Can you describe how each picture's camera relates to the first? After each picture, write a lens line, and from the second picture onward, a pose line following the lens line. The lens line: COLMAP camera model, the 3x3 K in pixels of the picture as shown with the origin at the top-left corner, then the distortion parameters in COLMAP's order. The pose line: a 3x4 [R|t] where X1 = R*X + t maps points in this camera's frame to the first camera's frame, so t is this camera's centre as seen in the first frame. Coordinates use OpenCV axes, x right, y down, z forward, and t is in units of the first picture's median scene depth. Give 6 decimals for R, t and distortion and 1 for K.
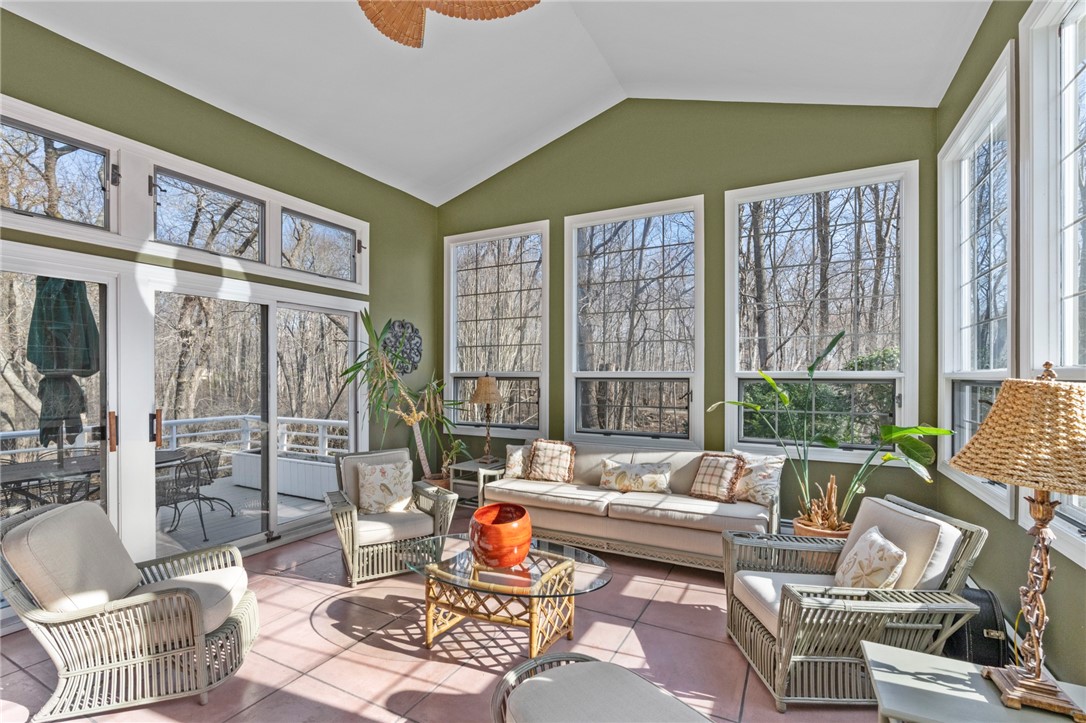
lens RADIAL K [[487.3, 0, 543.0], [0, 487.3, 361.5], [0, 0, 1]] dist [-0.001632, 0.000566]
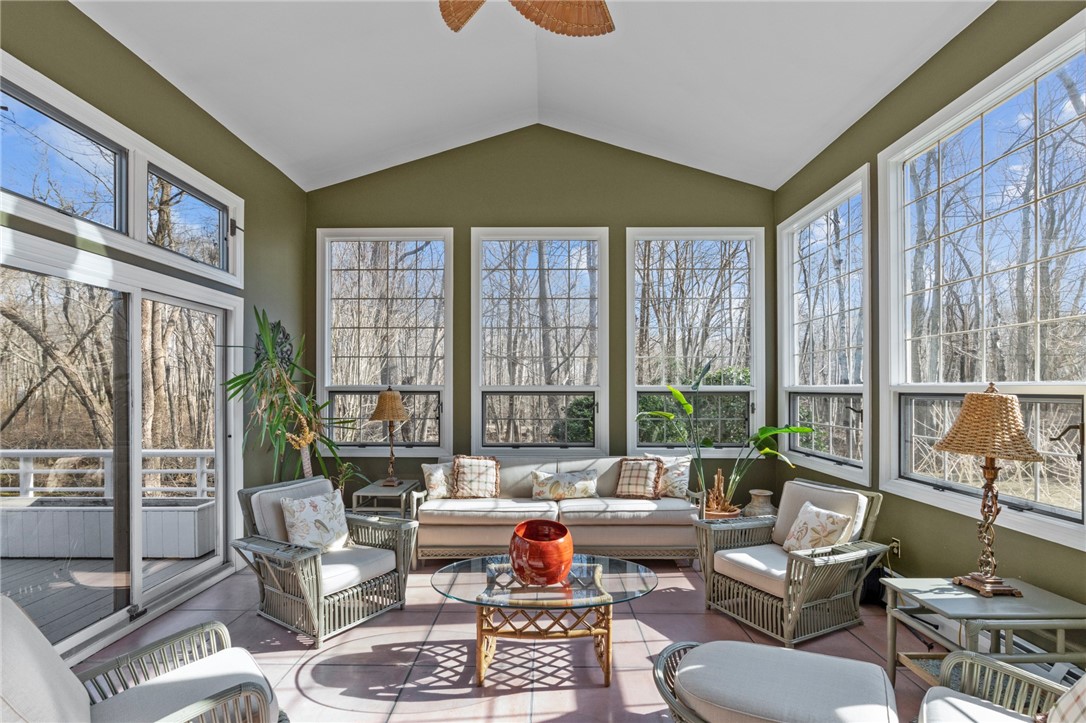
lens RADIAL K [[491.3, 0, 540.5], [0, 491.3, 373.1], [0, 0, 1]] dist [-0.004445, 0.001370]
pose [[0.890872, 0.012621, 0.454080, -0.377988], [-0.011814, 0.999920, -0.004615, -0.001380], [-0.454101, -0.001253, 0.890949, 0.079817]]
